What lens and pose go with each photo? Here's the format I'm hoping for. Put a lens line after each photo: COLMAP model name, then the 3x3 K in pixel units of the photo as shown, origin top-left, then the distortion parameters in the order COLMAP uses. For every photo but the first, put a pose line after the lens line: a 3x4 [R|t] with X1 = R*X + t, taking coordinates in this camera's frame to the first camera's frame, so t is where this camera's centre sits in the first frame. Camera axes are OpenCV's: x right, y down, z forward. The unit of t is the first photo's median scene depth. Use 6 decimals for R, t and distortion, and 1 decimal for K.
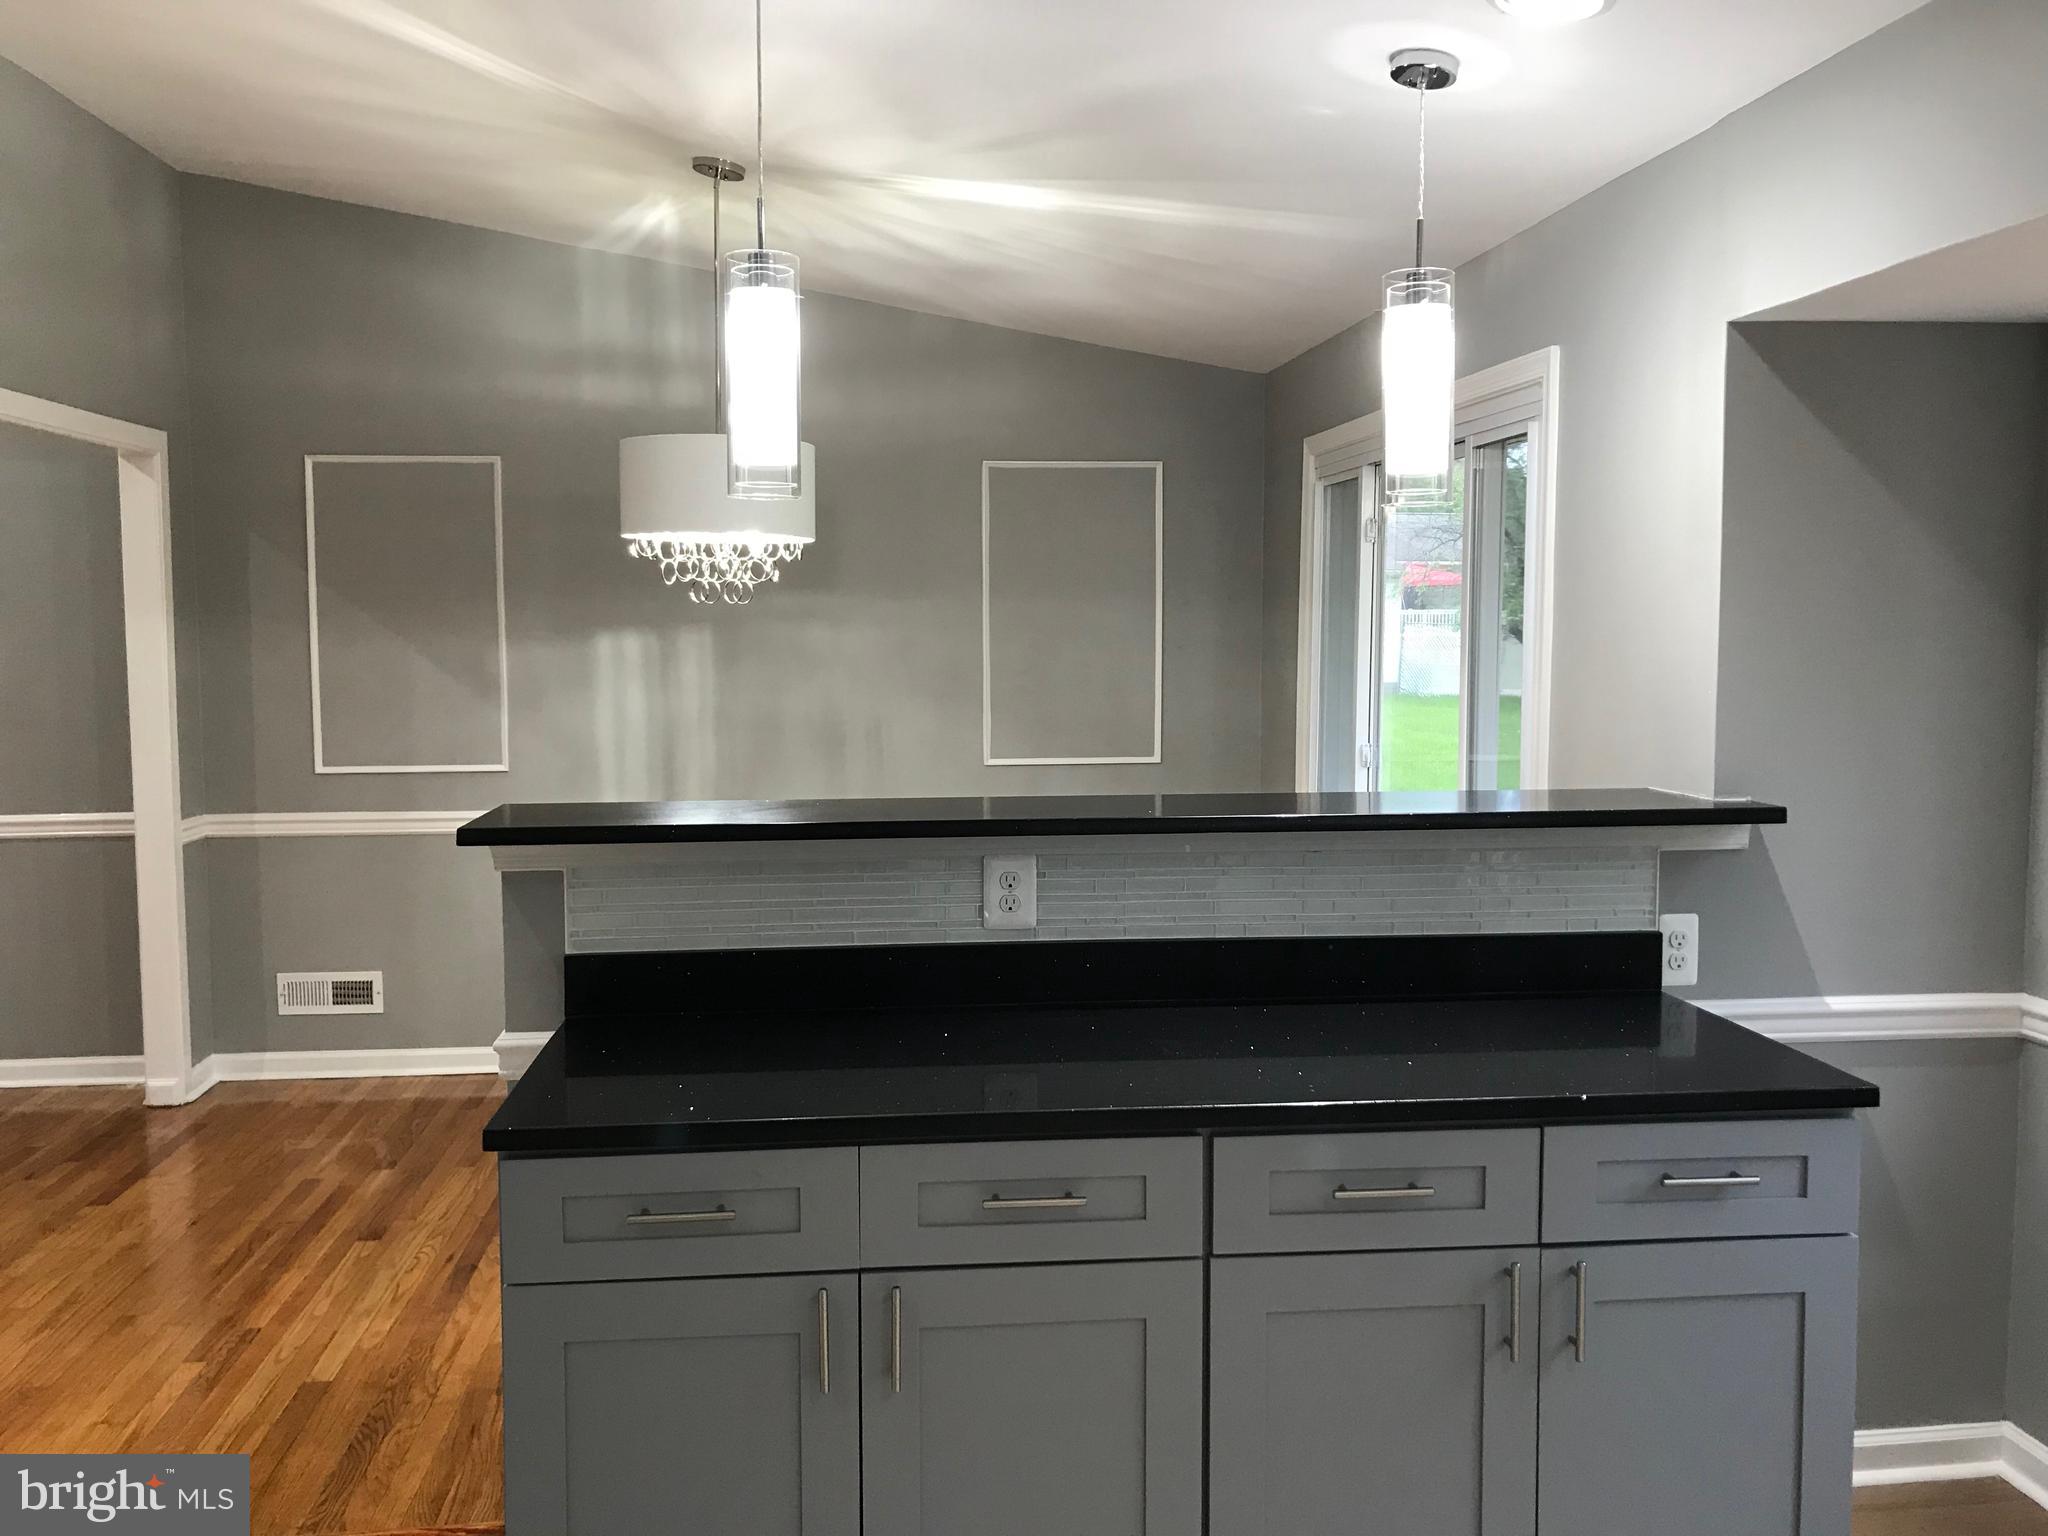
lens RADIAL K [[1711.0, 0, 1025.7], [0, 1711.0, 757.0], [0, 0, 1]] dist [0.027012, -0.017056]
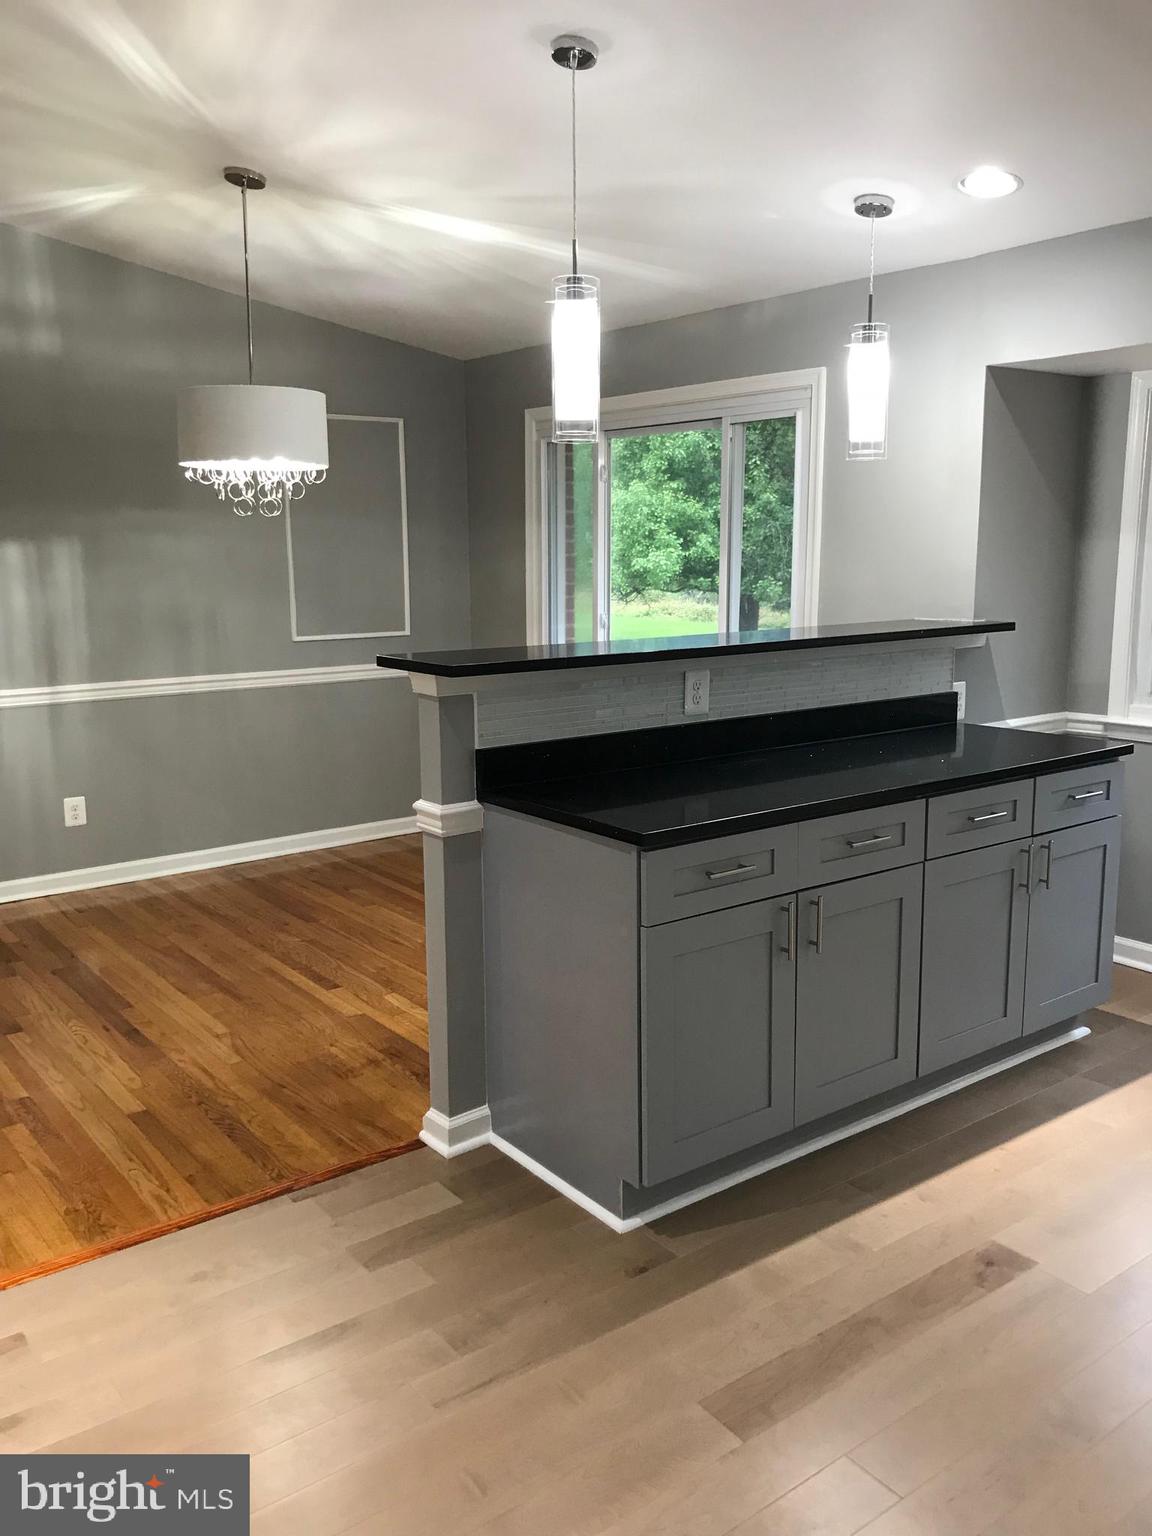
lens RADIAL K [[1272.7, 0, 628.9], [0, 1272.7, 766.5], [0, 0, 1]] dist [0.007727, -0.002611]
pose [[0.847194, -0.096603, 0.522426, -0.550774], [0.046883, 0.993088, 0.107606, 0.012515], [-0.529210, -0.066670, 0.845867, -0.006551]]
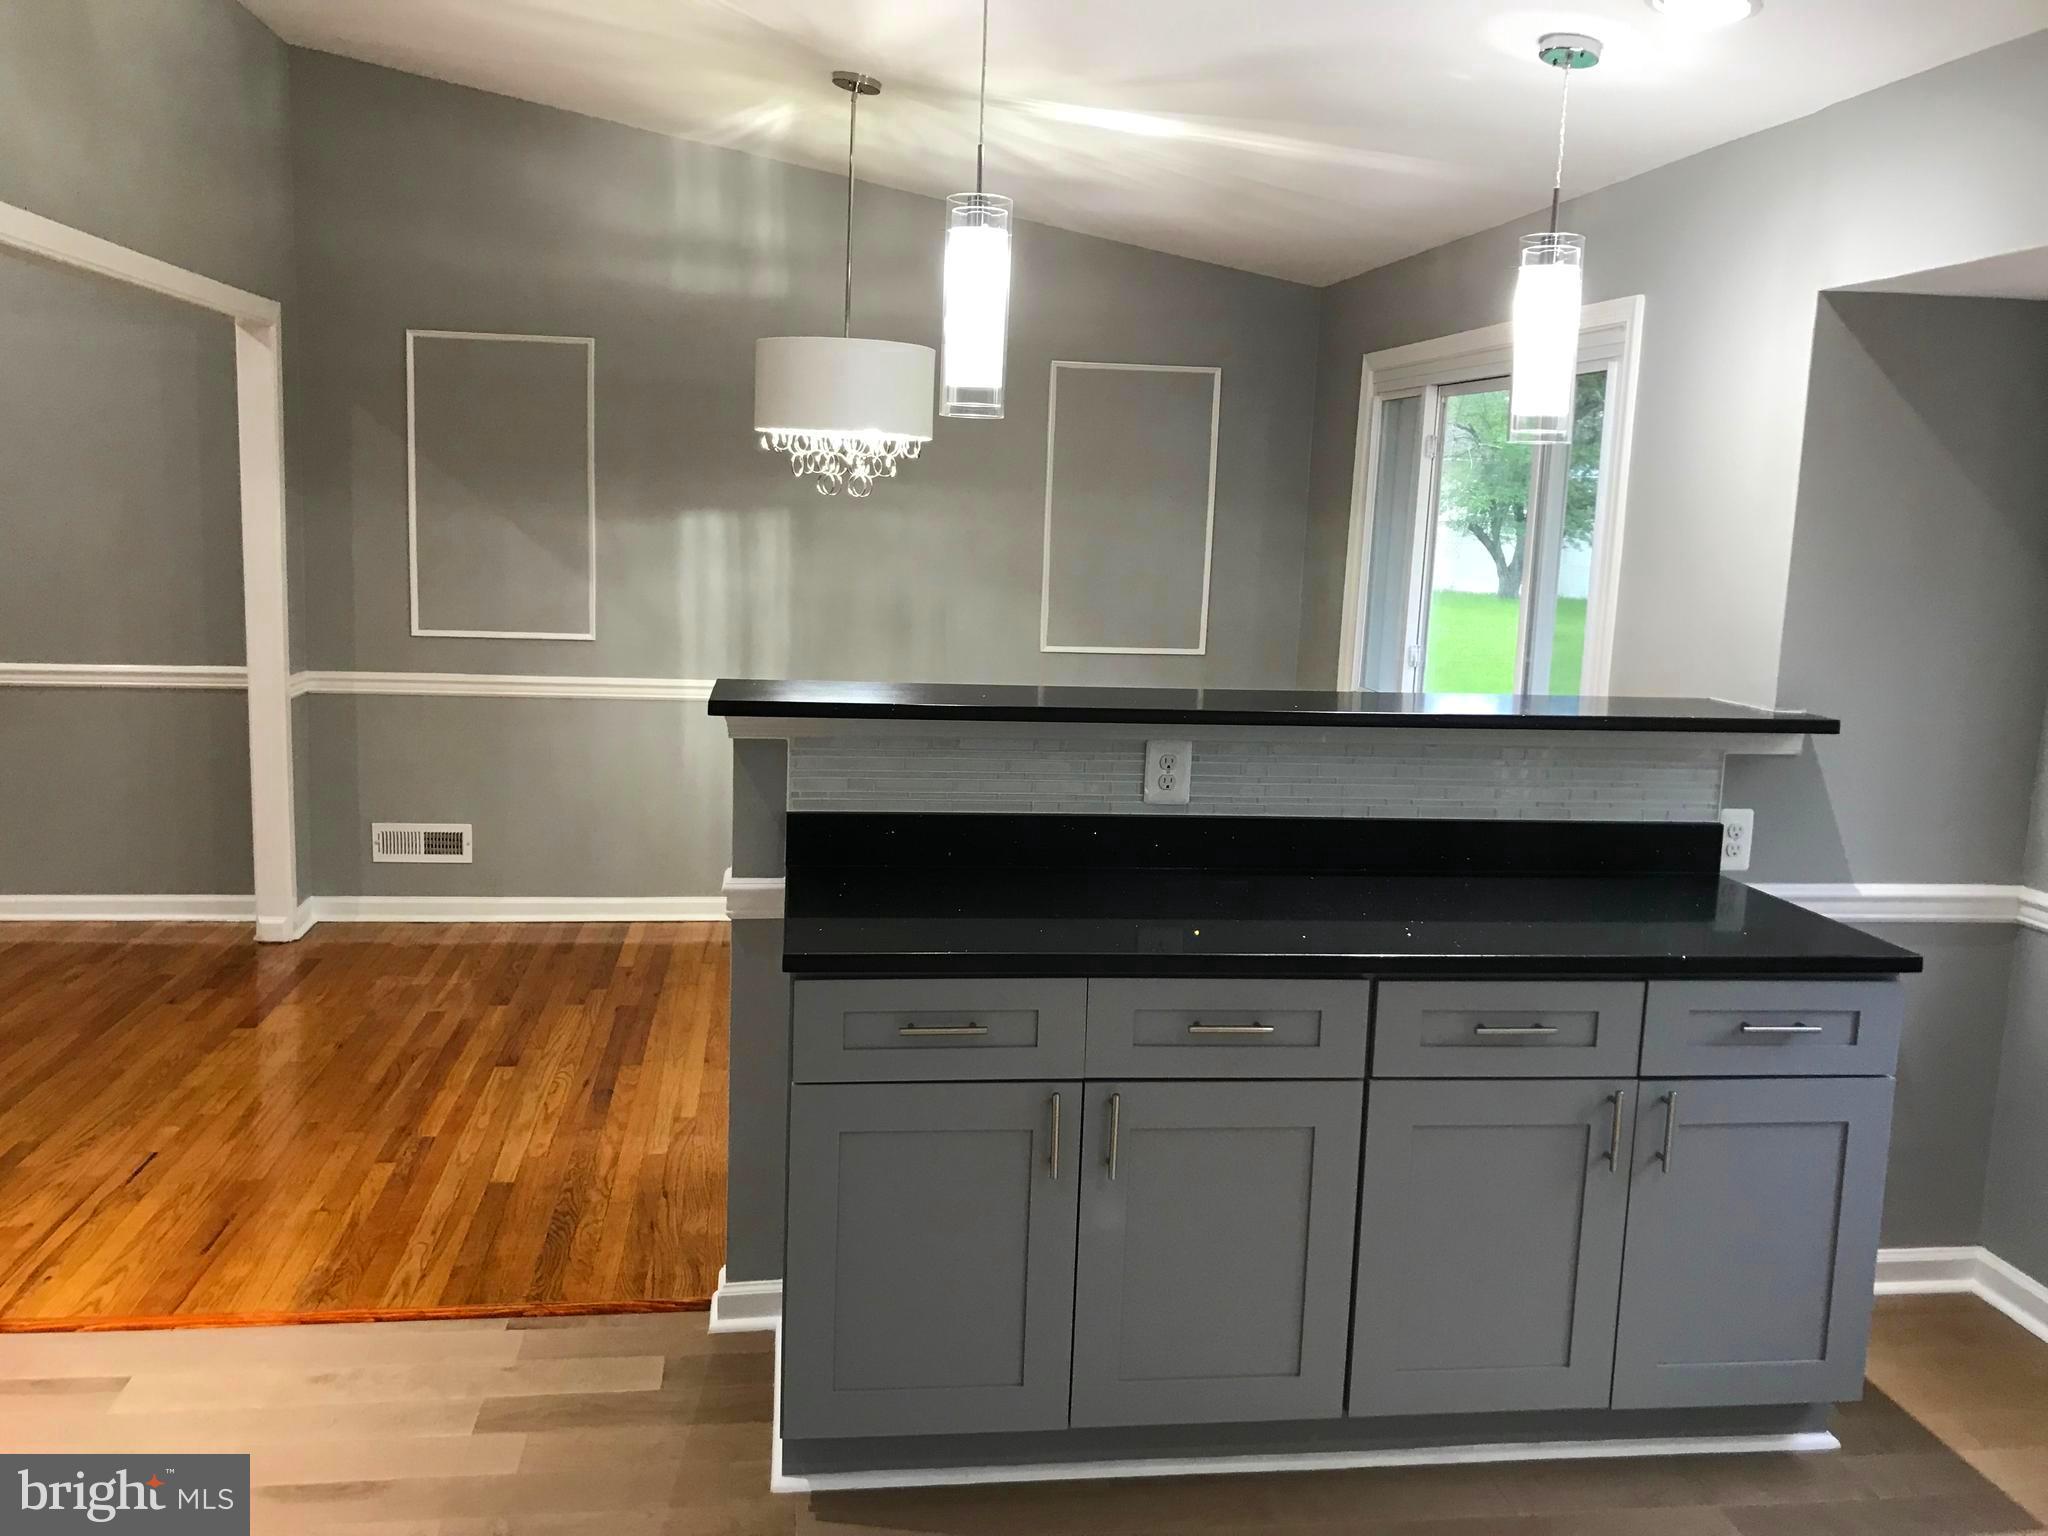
lens RADIAL K [[1711.0, 0, 1025.7], [0, 1711.0, 757.0], [0, 0, 1]] dist [0.027012, -0.017056]
pose [[0.998856, 0.033762, 0.033852, -0.111509], [-0.036069, 0.996894, 0.070015, -0.005713], [-0.031383, -0.071156, 0.996971, -0.107815]]
